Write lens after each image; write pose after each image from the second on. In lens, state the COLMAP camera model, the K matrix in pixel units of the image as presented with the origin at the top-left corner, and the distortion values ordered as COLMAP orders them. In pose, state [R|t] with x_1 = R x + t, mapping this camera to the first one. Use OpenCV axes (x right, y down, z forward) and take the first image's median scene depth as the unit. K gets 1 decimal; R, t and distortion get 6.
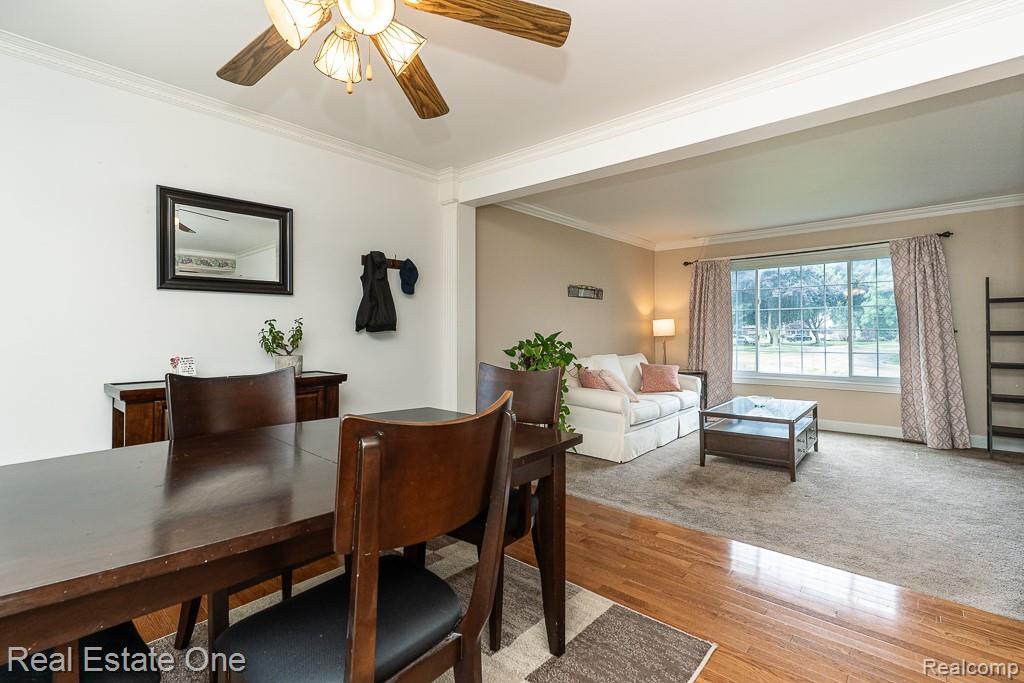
lens RADIAL K [[464.9, 0, 513.5], [0, 464.9, 330.1], [0, 0, 1]] dist [-0.002293, 0.000132]
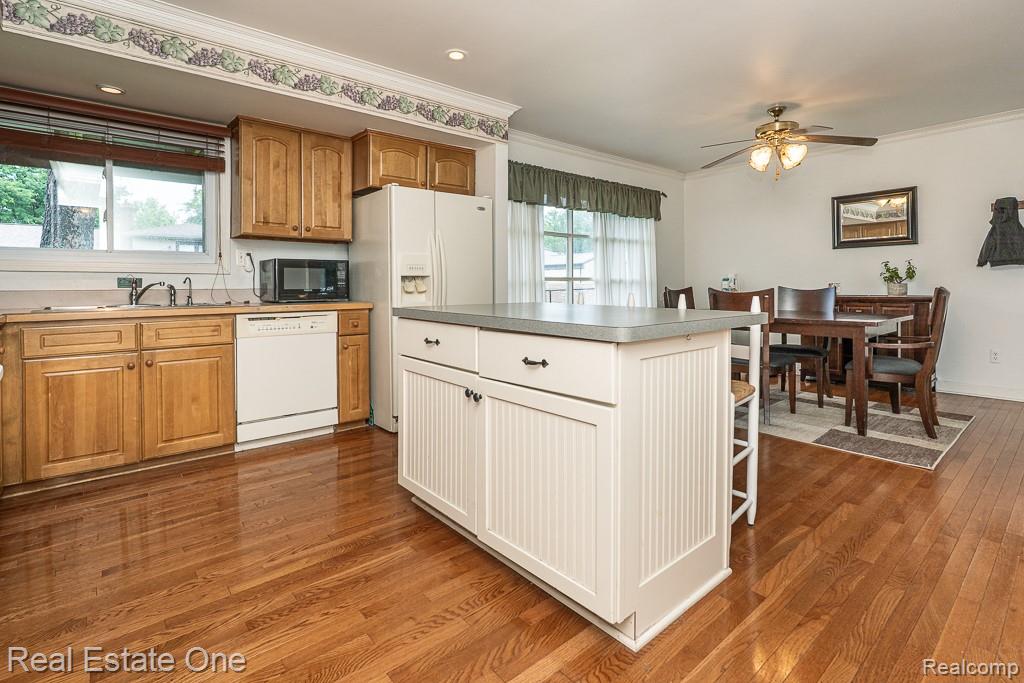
lens RADIAL K [[485.1, 0, 508.0], [0, 485.1, 289.4], [0, 0, 1]] dist [0.000345, 0.000549]
pose [[-0.130008, 0.011856, -0.991442, 1.078064], [0.014114, 0.999849, 0.010105, 0.030969], [0.991412, -0.012680, -0.130156, -0.084223]]
